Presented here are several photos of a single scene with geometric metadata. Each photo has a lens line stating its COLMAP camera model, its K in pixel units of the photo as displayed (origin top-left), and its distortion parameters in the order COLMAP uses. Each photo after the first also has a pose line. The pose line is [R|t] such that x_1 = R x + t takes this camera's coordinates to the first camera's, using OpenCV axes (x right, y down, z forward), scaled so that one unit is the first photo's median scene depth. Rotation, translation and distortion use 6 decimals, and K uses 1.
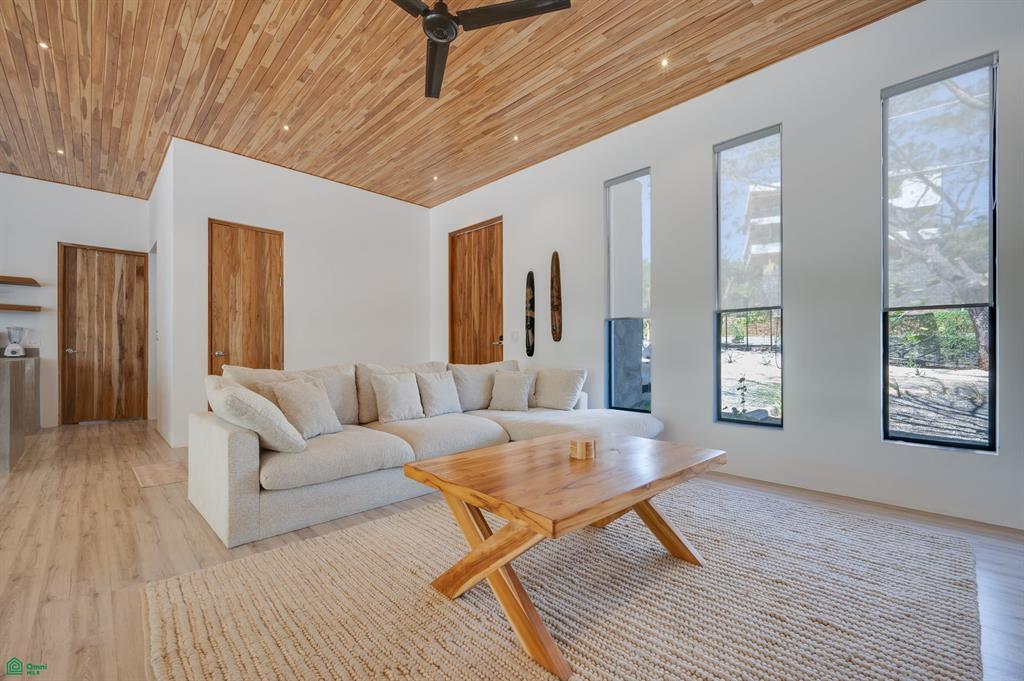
lens RADIAL K [[420.1, 0, 520.3], [0, 420.1, 344.2], [0, 0, 1]] dist [-0.000656, -0.000124]
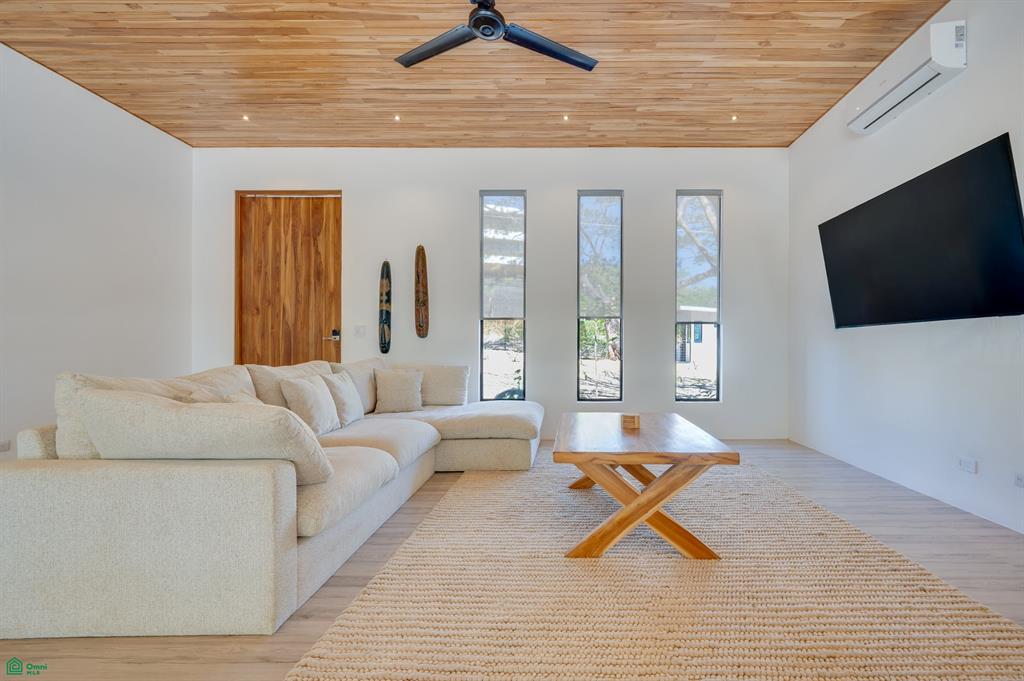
lens RADIAL K [[449.8, 0, 512.0], [0, 449.8, 340.5], [0, 0, 1]] dist [-0.000750, -0.000395]
pose [[0.717125, 0.010813, 0.696861, -0.484634], [-0.011814, 0.999925, -0.003358, 0.000455], [-0.696845, -0.005825, 0.717198, 0.102162]]
